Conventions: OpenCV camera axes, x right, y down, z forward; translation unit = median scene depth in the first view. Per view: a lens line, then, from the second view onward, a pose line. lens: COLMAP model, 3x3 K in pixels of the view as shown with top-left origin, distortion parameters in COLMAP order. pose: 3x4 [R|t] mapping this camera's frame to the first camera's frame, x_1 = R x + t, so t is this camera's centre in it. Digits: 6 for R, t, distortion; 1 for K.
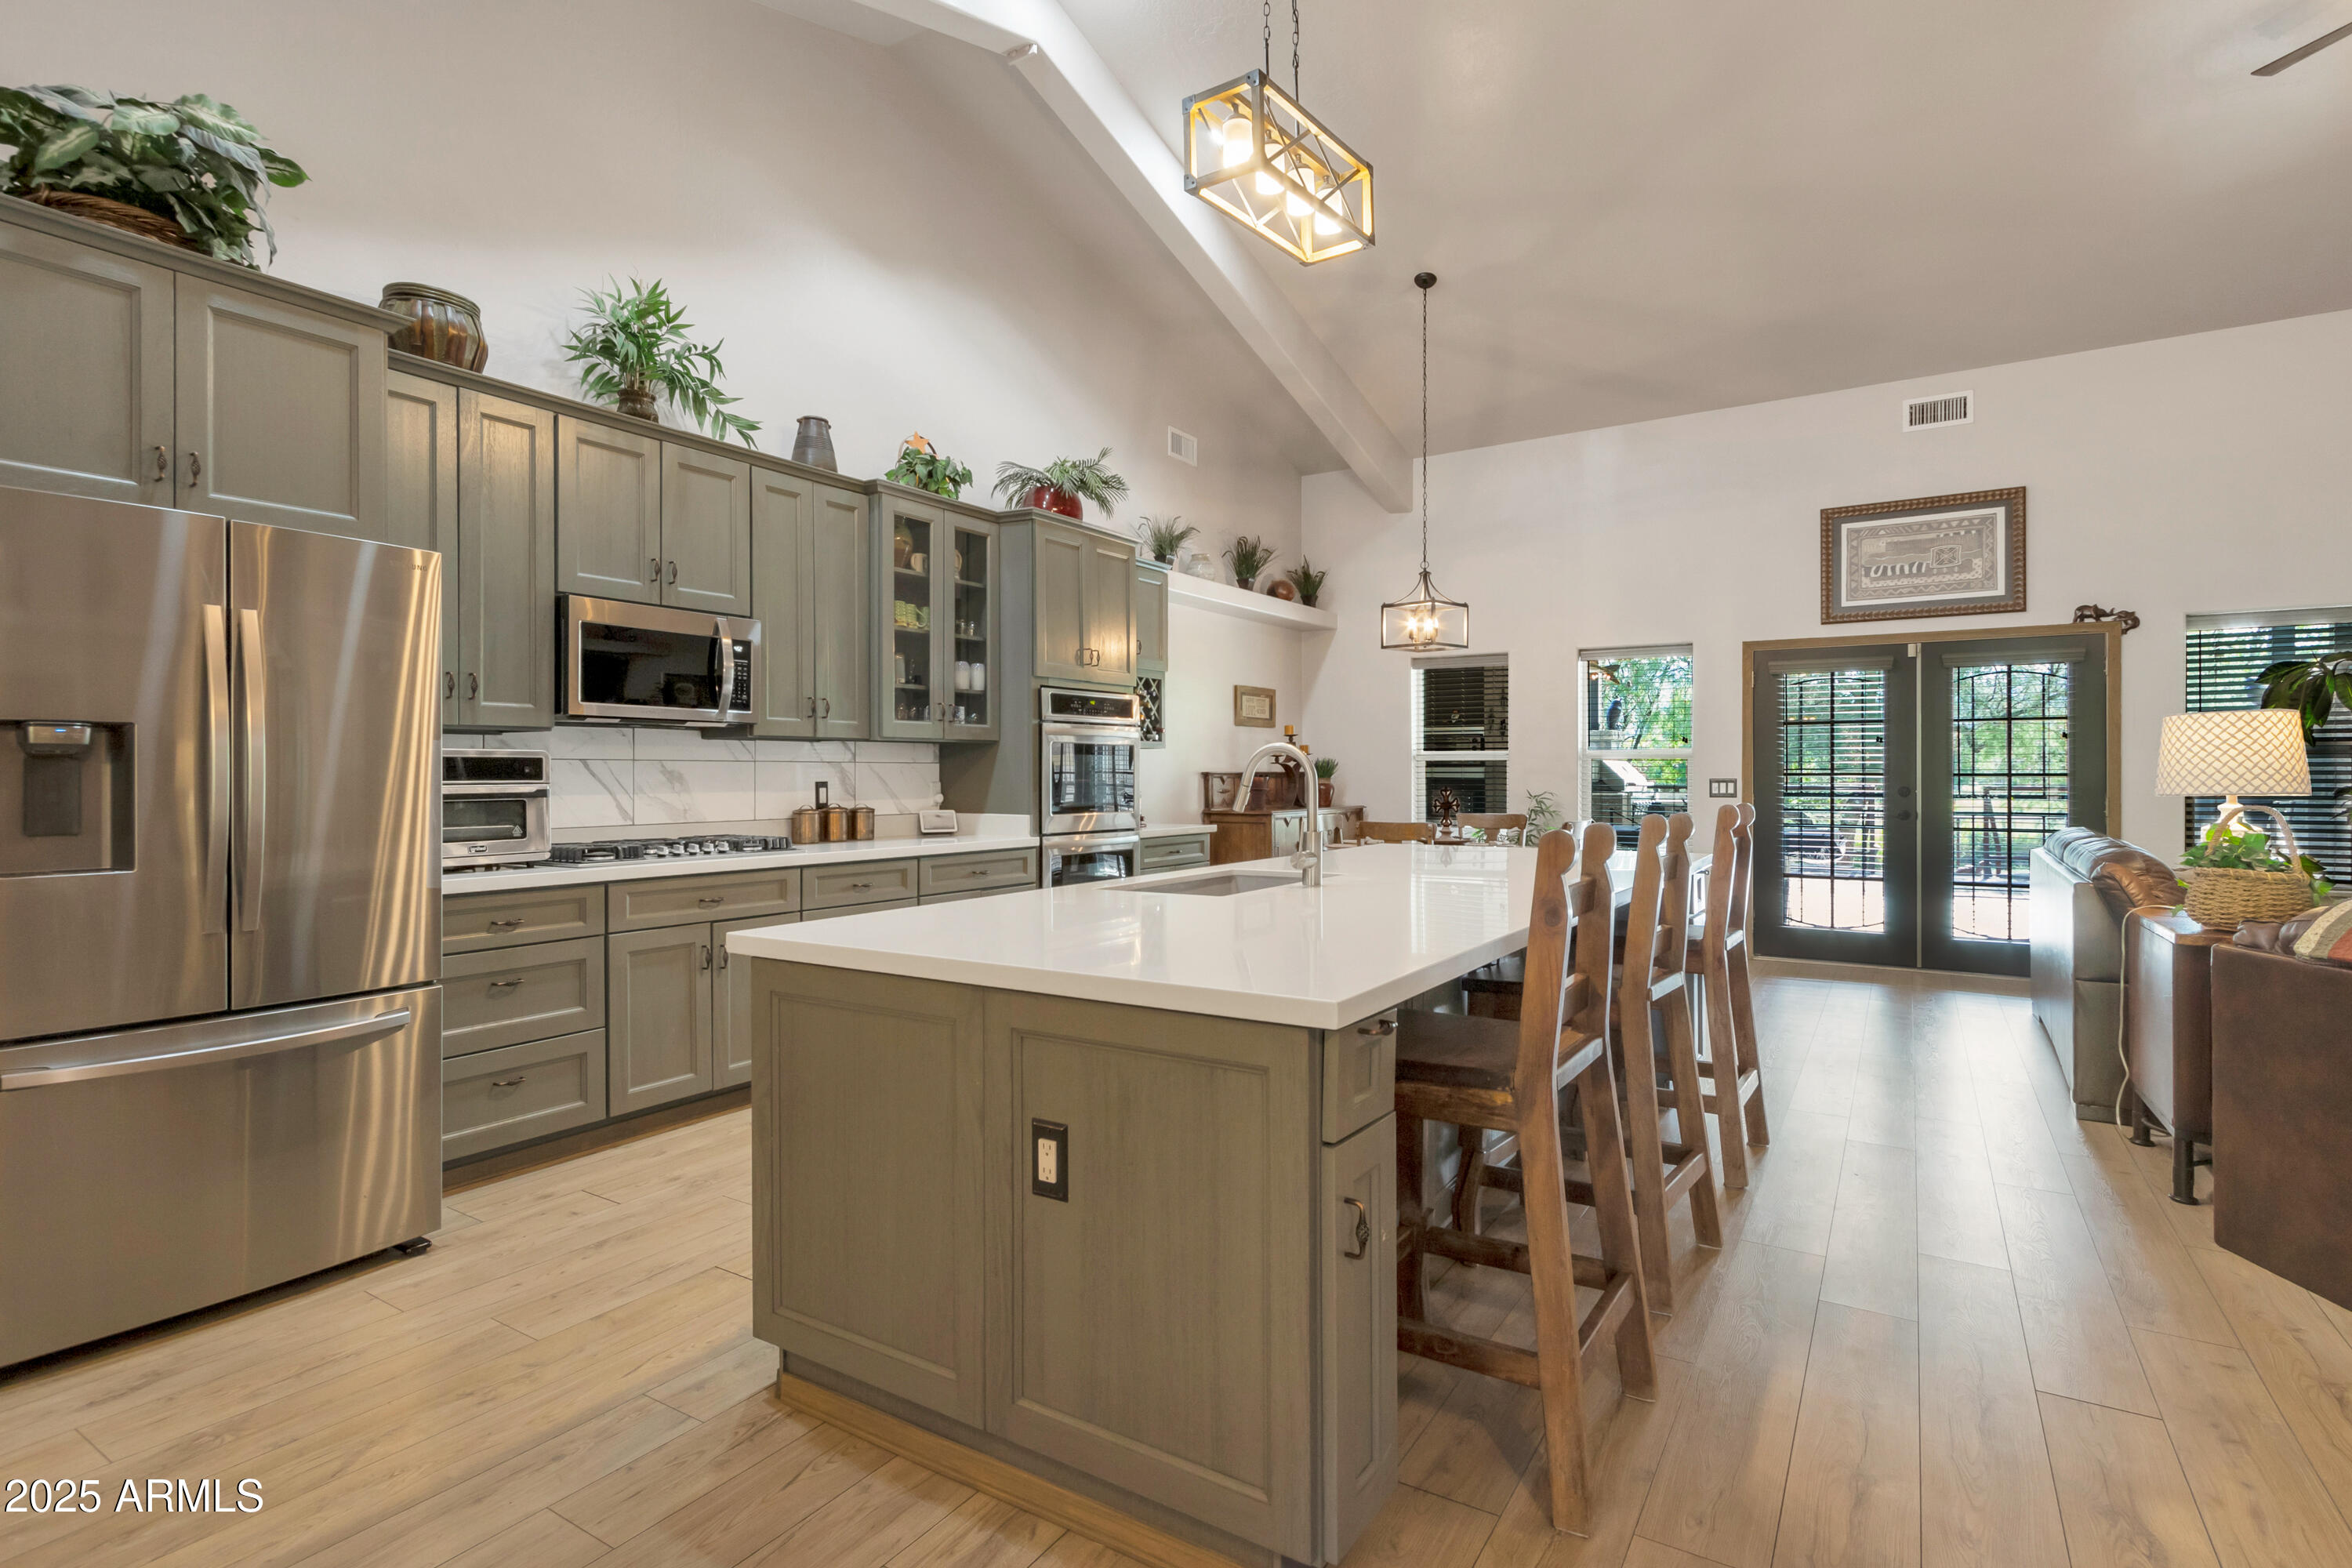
lens RADIAL K [[1173.7, 0, 1181.3], [0, 1173.7, 770.2], [0, 0, 1]] dist [-0.003056, -0.000251]
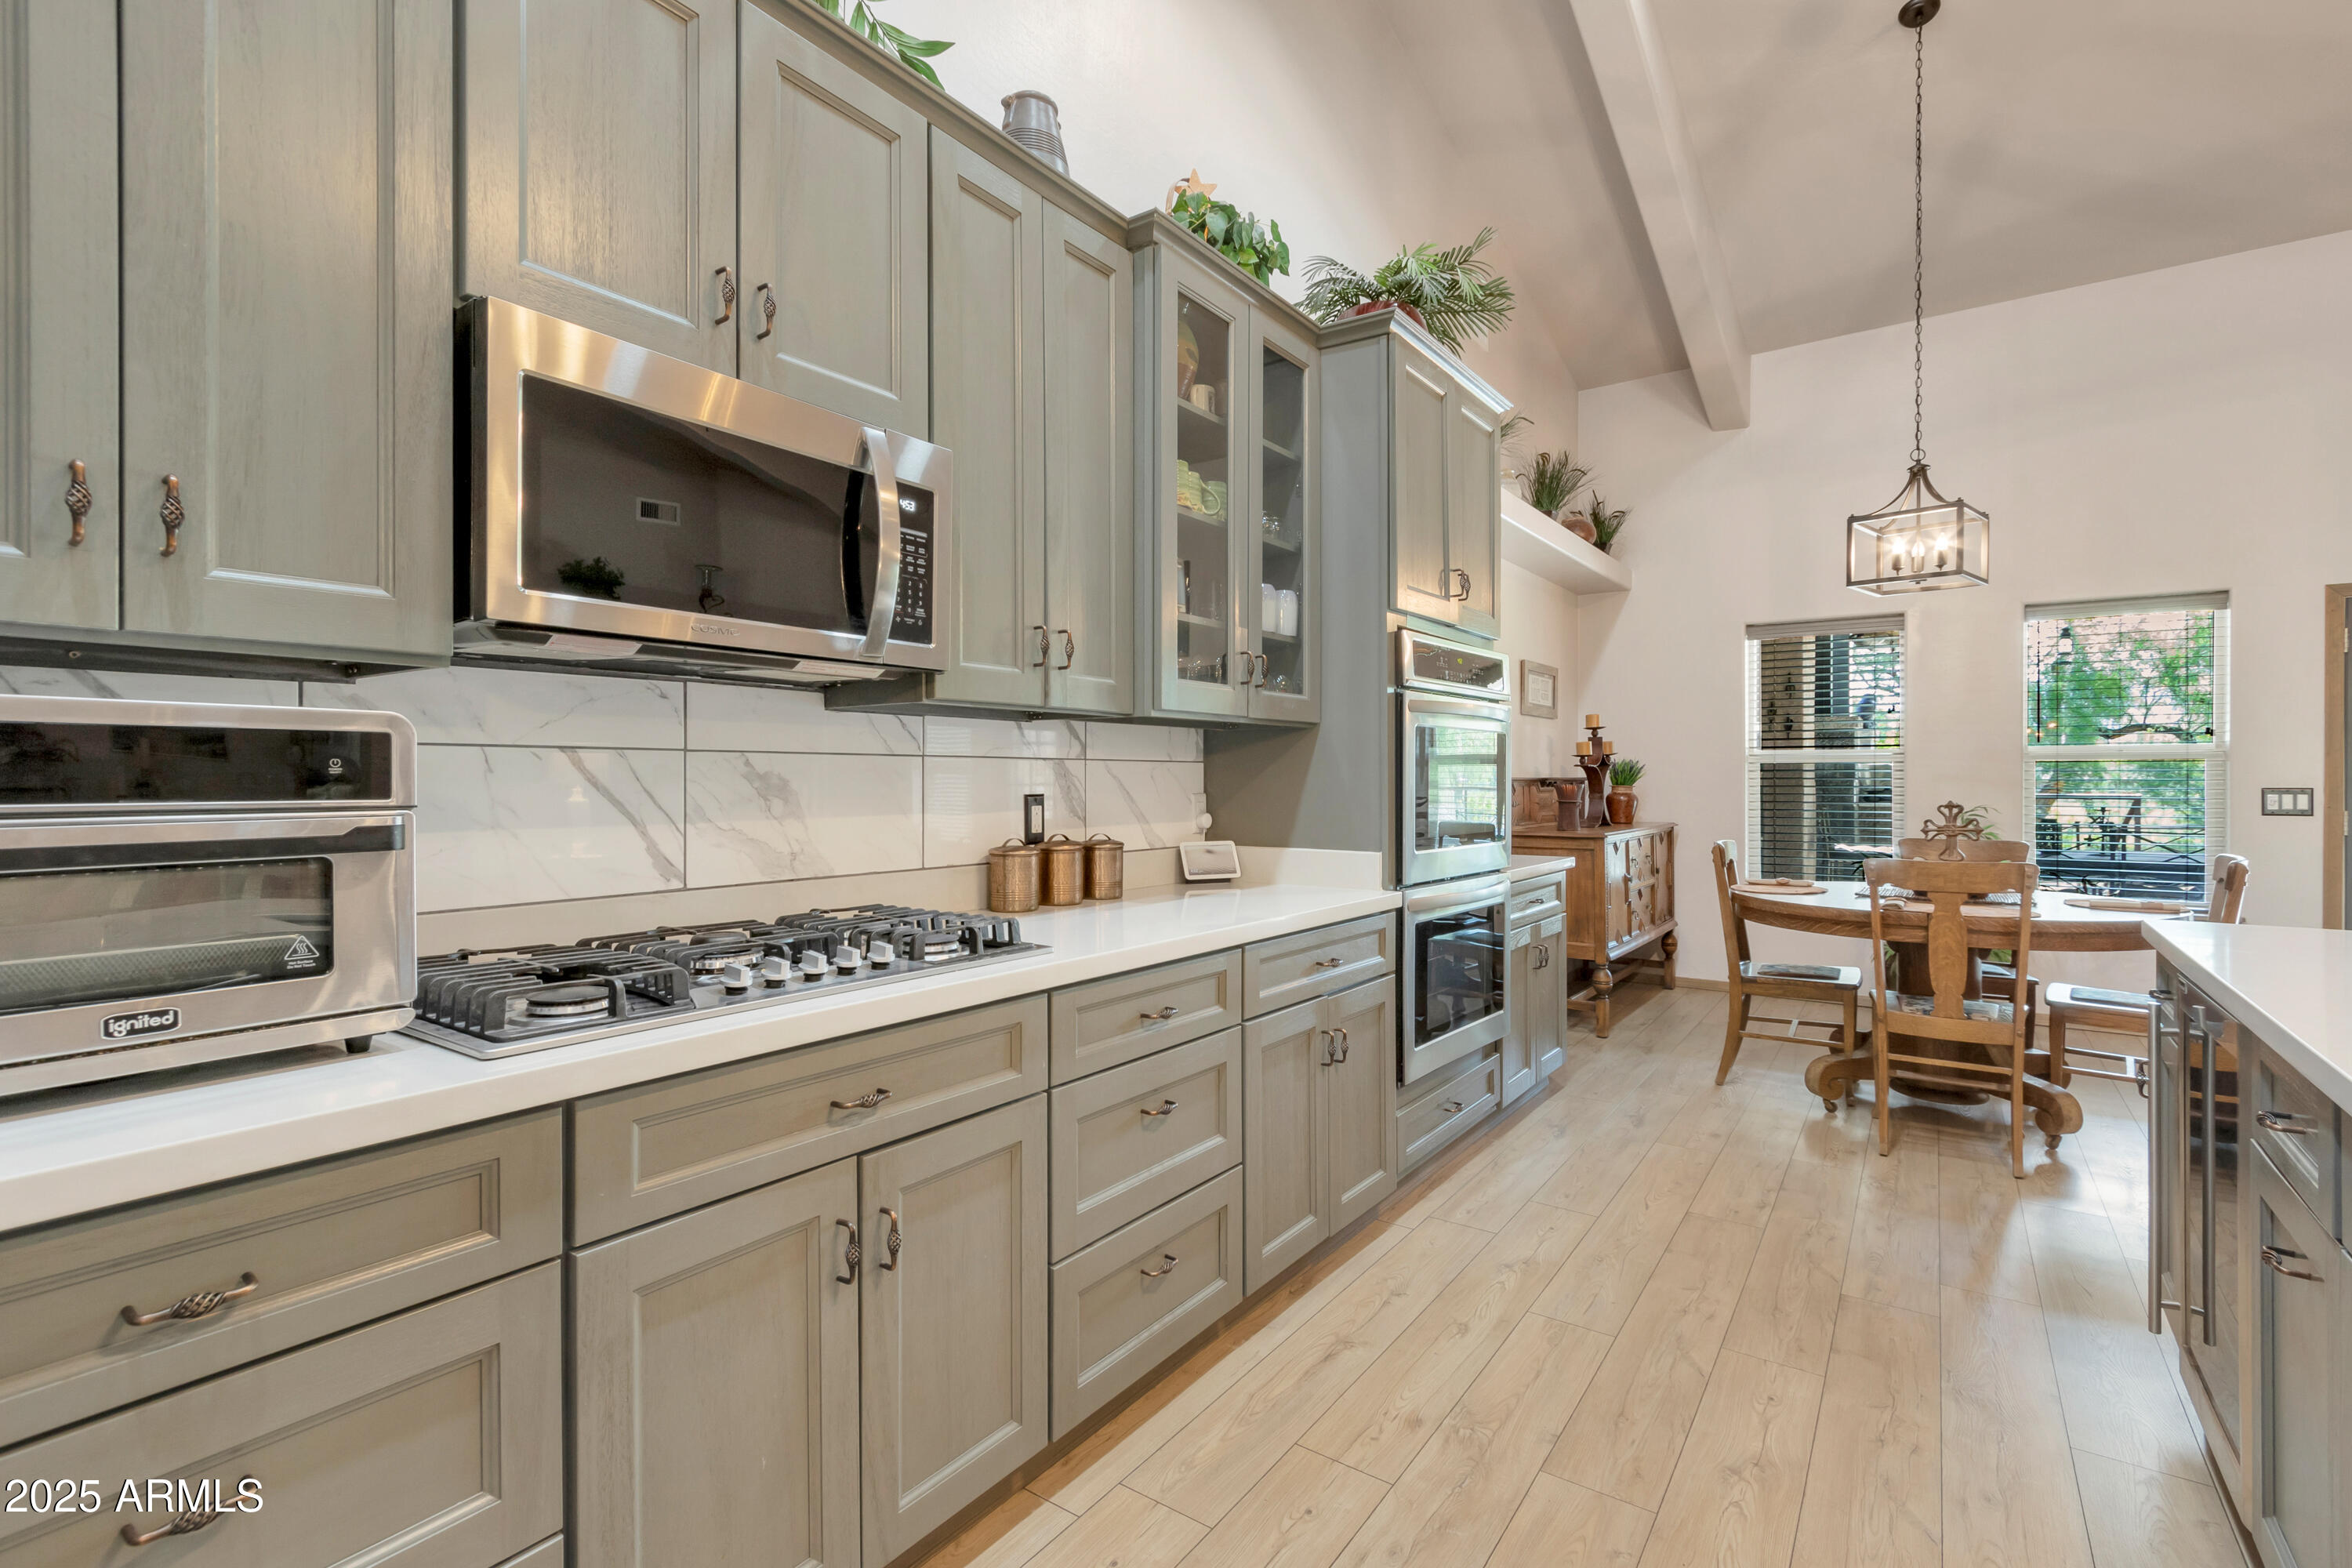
lens RADIAL K [[1087.1, 0, 1177.0], [0, 1087.1, 774.2], [0, 0, 1]] dist [-0.002136, -0.001505]
pose [[0.998334, 0.000085, -0.057699, -0.215207], [-0.000212, 0.999998, -0.002201, 0.001488], [0.057699, 0.002209, 0.998332, 0.505945]]
